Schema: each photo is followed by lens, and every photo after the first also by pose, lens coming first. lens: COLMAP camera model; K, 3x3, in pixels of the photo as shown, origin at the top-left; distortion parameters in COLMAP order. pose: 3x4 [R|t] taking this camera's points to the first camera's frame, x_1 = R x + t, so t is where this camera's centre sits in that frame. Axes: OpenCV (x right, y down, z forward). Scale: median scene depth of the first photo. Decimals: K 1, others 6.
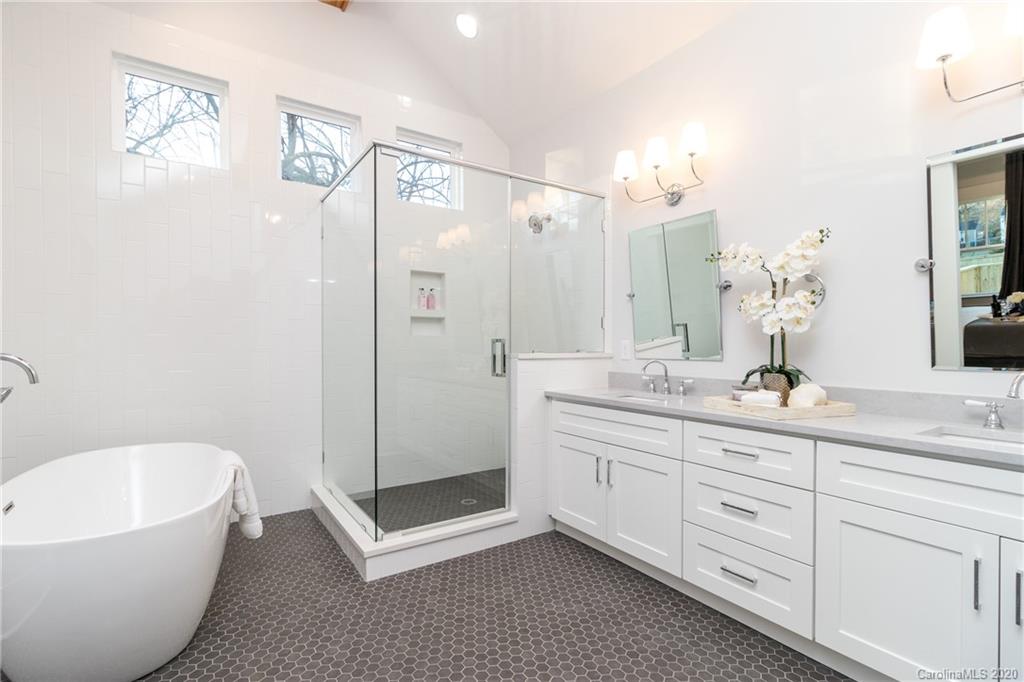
lens RADIAL K [[475.7, 0, 508.7], [0, 475.7, 343.8], [0, 0, 1]] dist [0.000630, 0.000255]
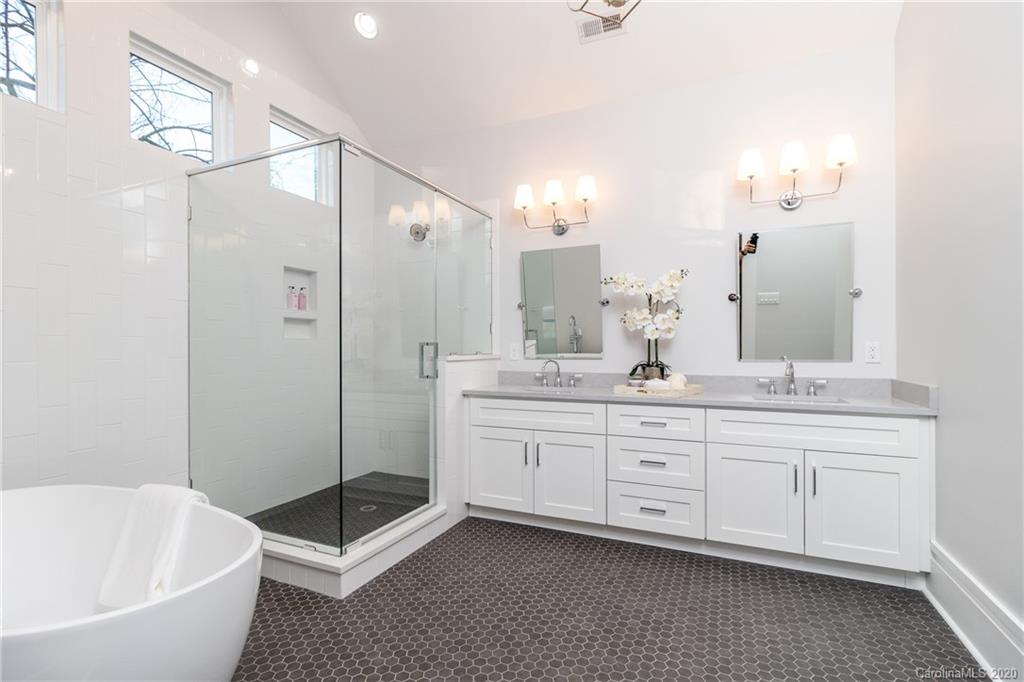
lens RADIAL K [[474.7, 0, 512.0], [0, 474.7, 341.0], [0, 0, 1]] dist [0.002234, 0.000679]
pose [[0.851936, 0.000911, 0.523646, -0.447087], [0.004520, 0.999948, -0.009093, -0.003287], [-0.523627, 0.010114, 0.851888, 0.009684]]
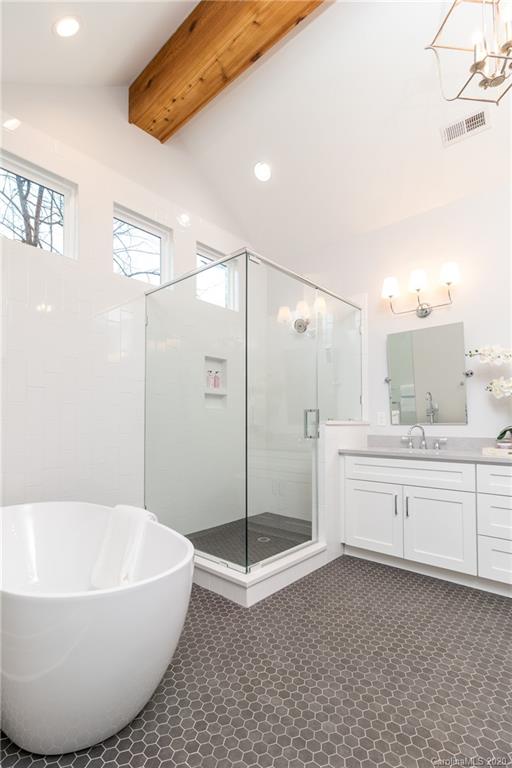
lens RADIAL K [[364.7, 0, 254.4], [0, 364.7, 408.2], [0, 0, 1]] dist [0.000607, 0.000408]
pose [[0.969425, 0.008795, 0.245229, -0.453278], [0.000426, 0.999296, -0.037524, 0.026024], [-0.245386, 0.036482, 0.968739, 0.071735]]
